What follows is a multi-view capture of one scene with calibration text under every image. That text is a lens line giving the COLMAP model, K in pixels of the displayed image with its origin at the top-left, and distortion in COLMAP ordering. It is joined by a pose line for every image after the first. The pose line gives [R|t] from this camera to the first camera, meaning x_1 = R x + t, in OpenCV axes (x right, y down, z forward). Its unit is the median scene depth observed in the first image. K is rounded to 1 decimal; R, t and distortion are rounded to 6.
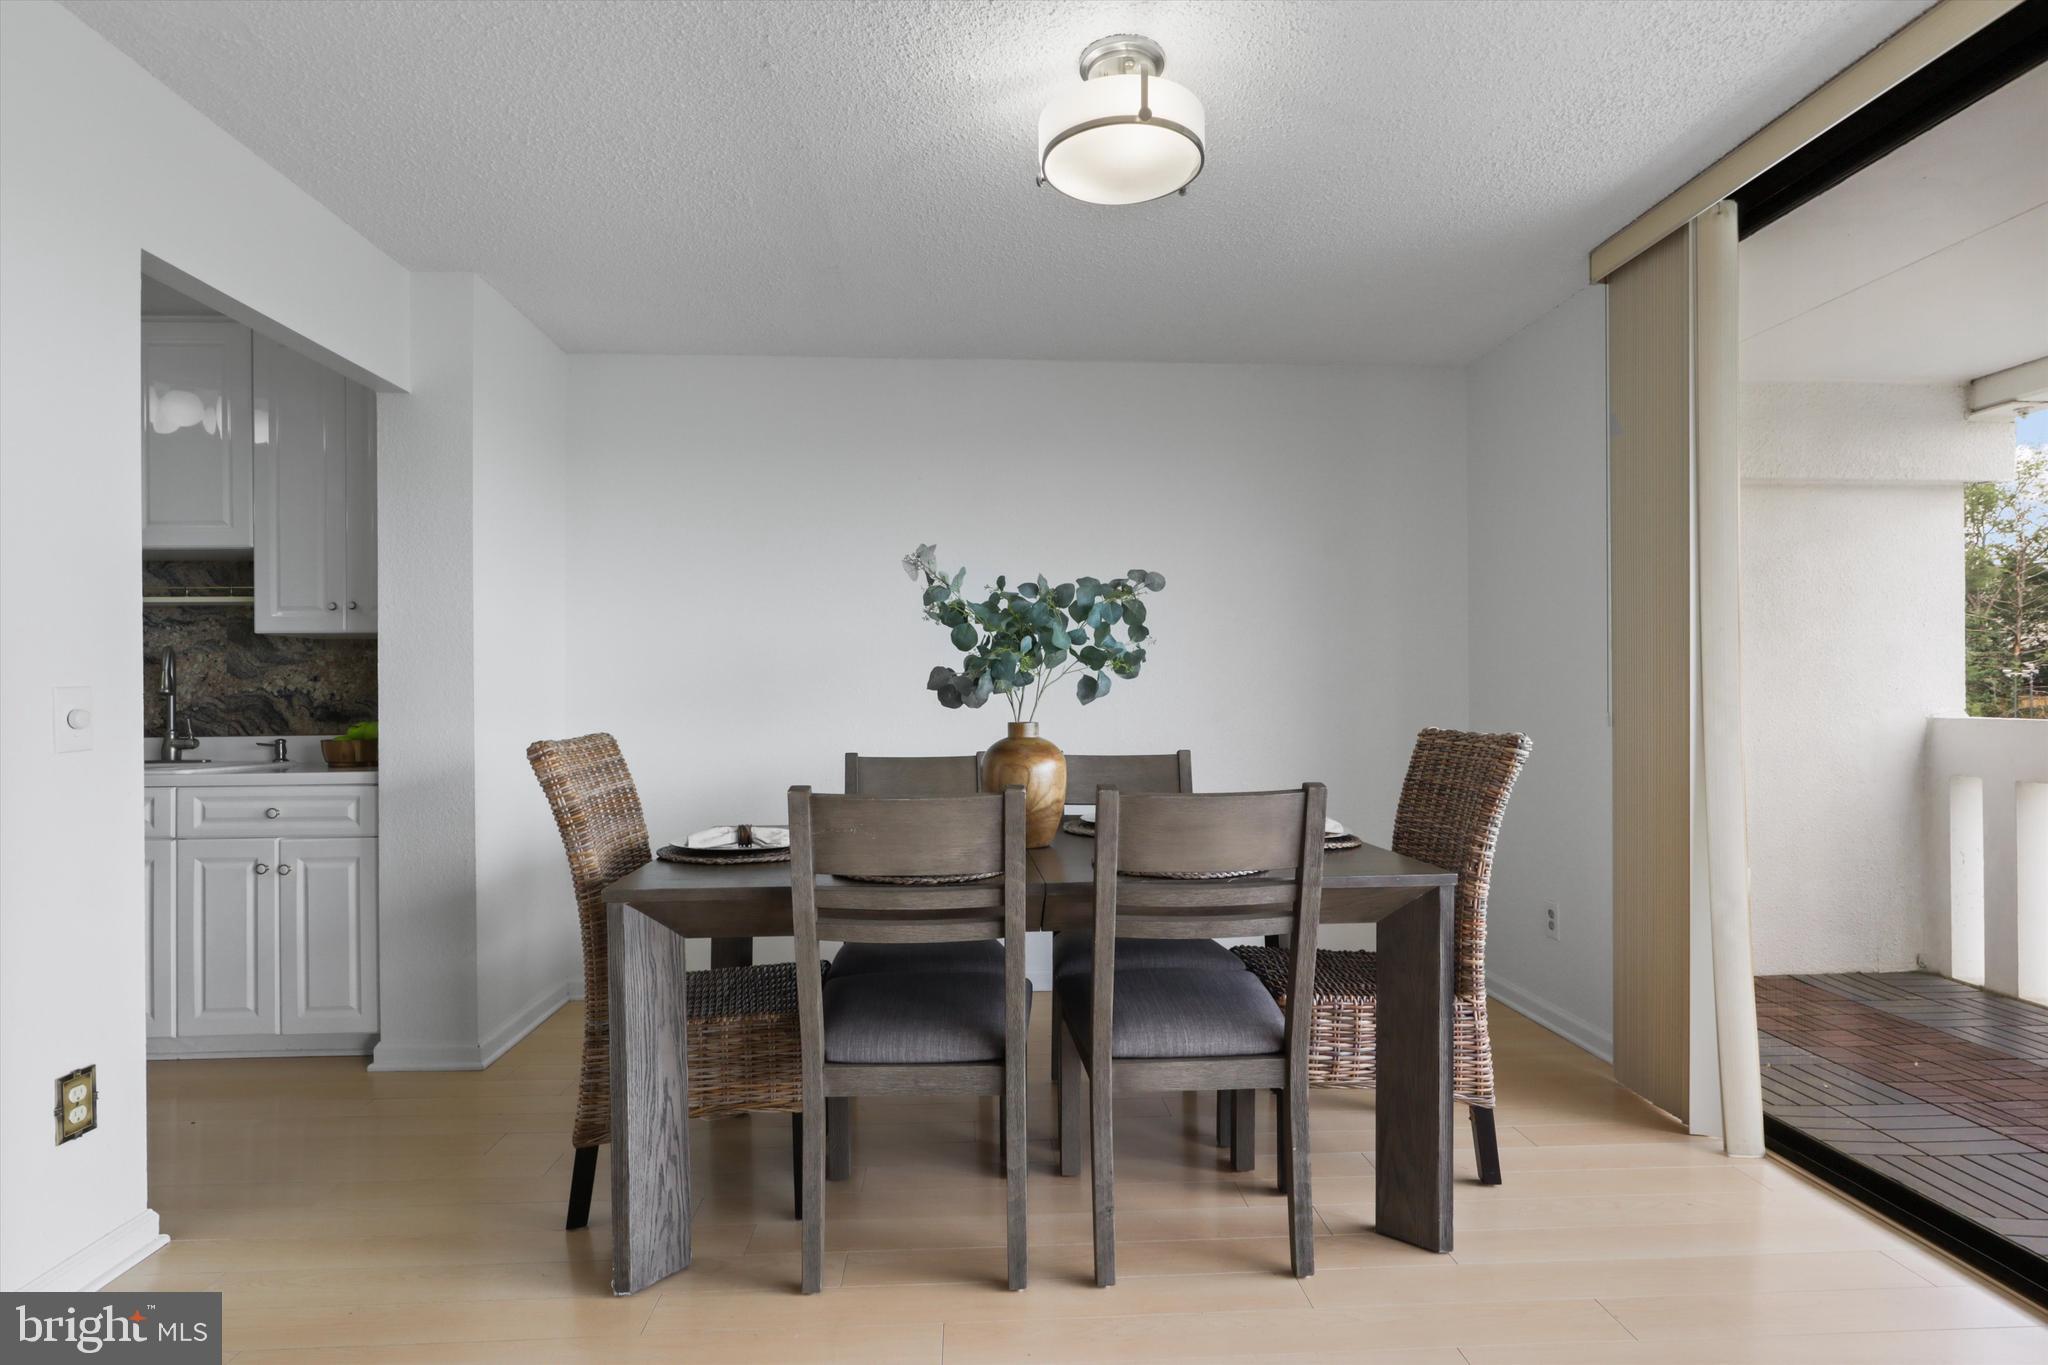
lens RADIAL K [[1026.9, 0, 1028.1], [0, 1026.9, 698.4], [0, 0, 1]] dist [-0.013151, 0.009112]
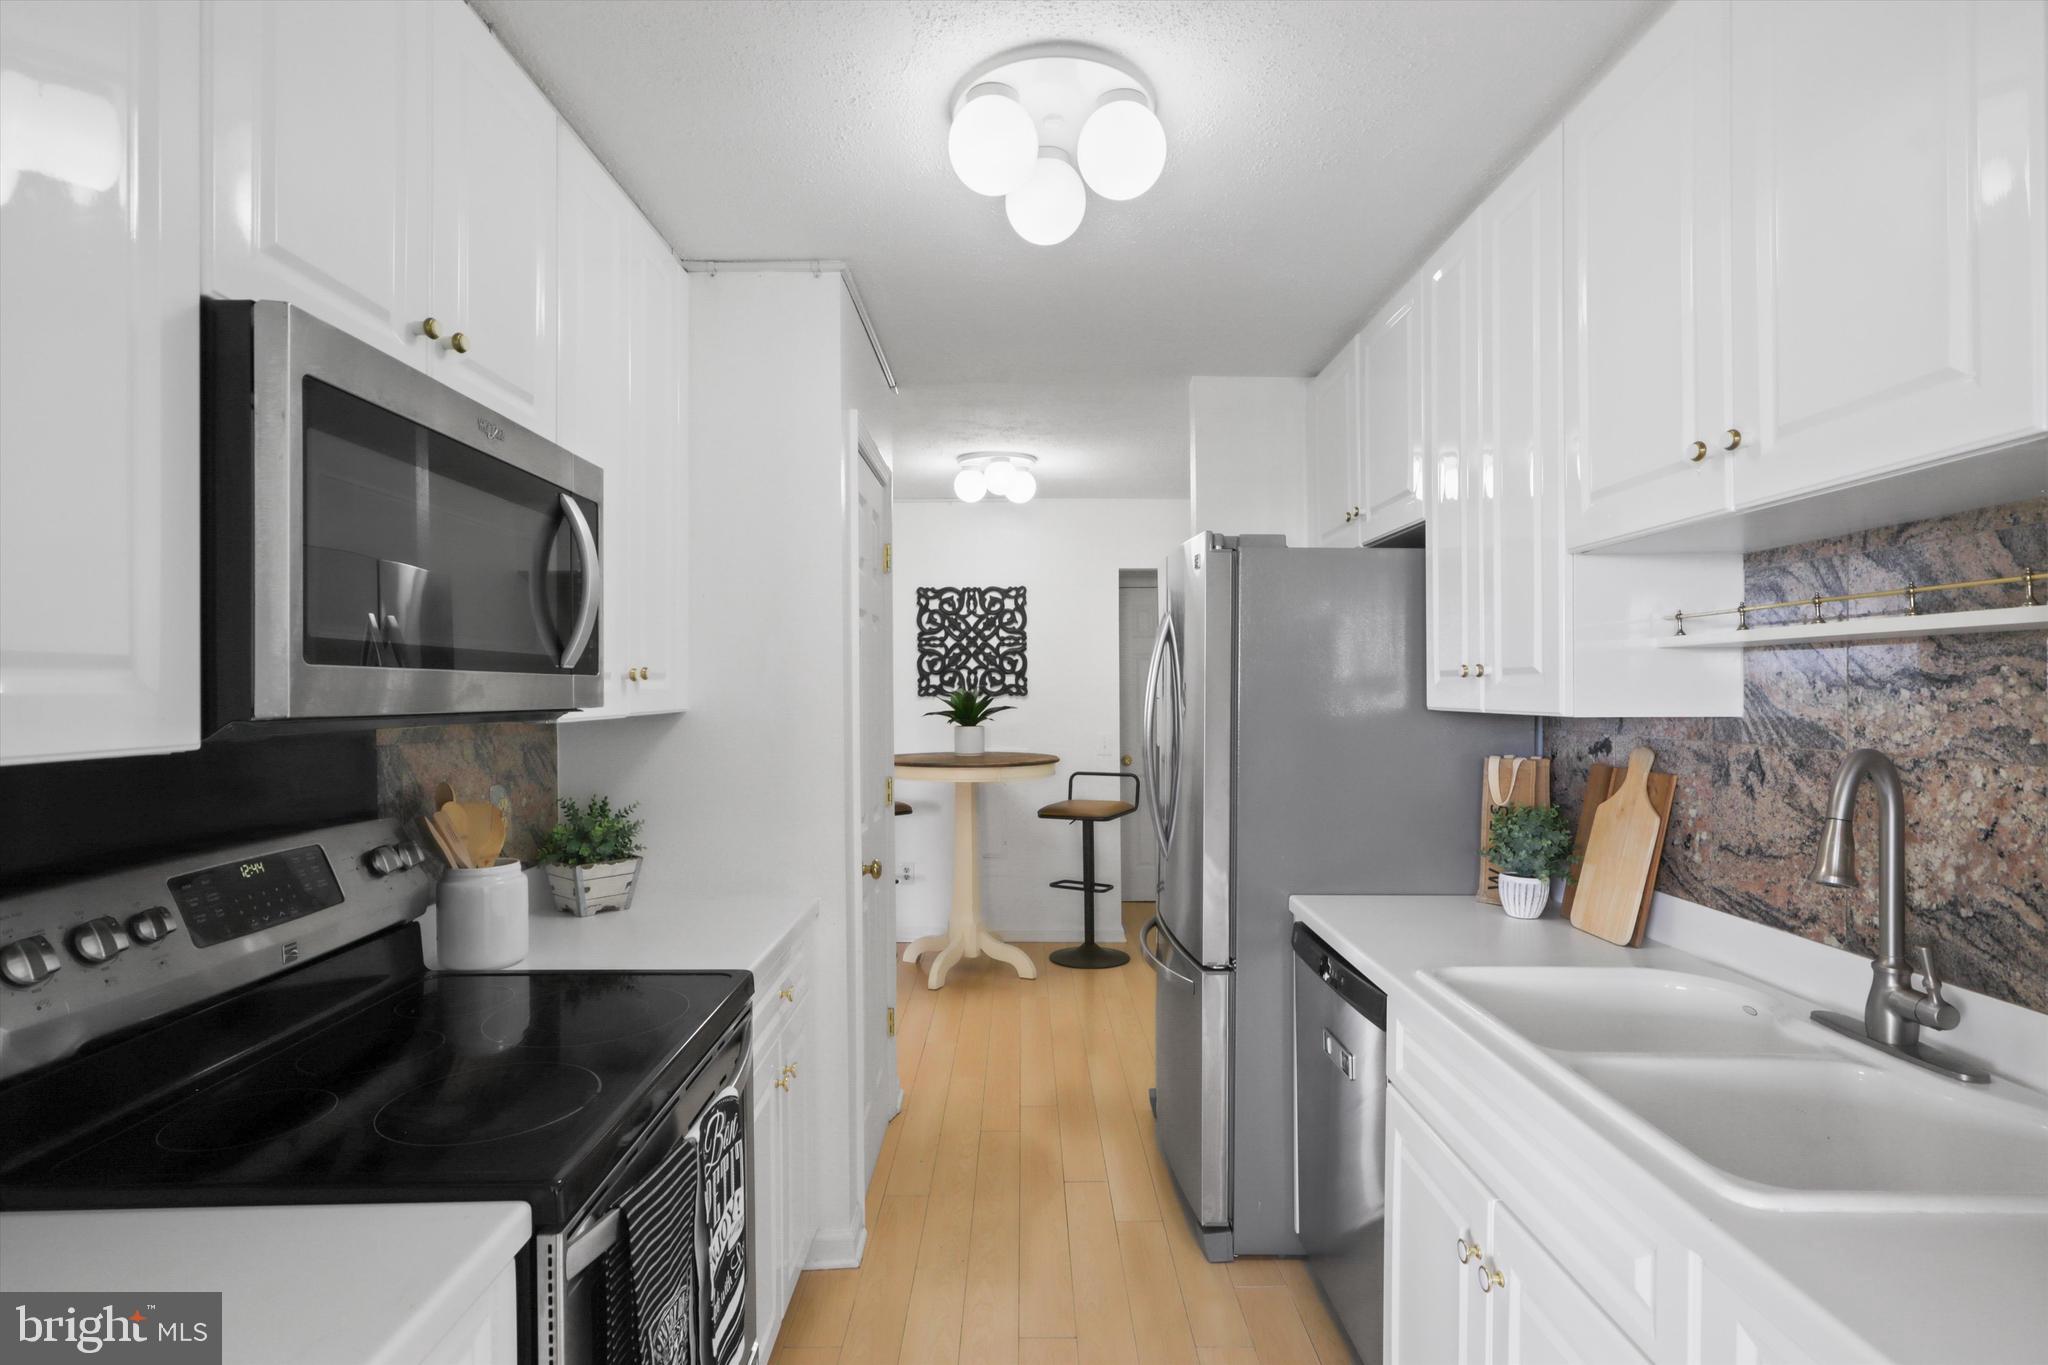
lens RADIAL K [[1026.9, 0, 1030.8], [0, 1026.9, 682.8], [0, 0, 1]] dist [-0.013151, 0.009112]
pose [[-0.053731, 0.012627, -0.998476, -0.429569], [0.002036, 0.999919, 0.012535, -0.078428], [0.998553, -0.001359, -0.053752, 0.684160]]
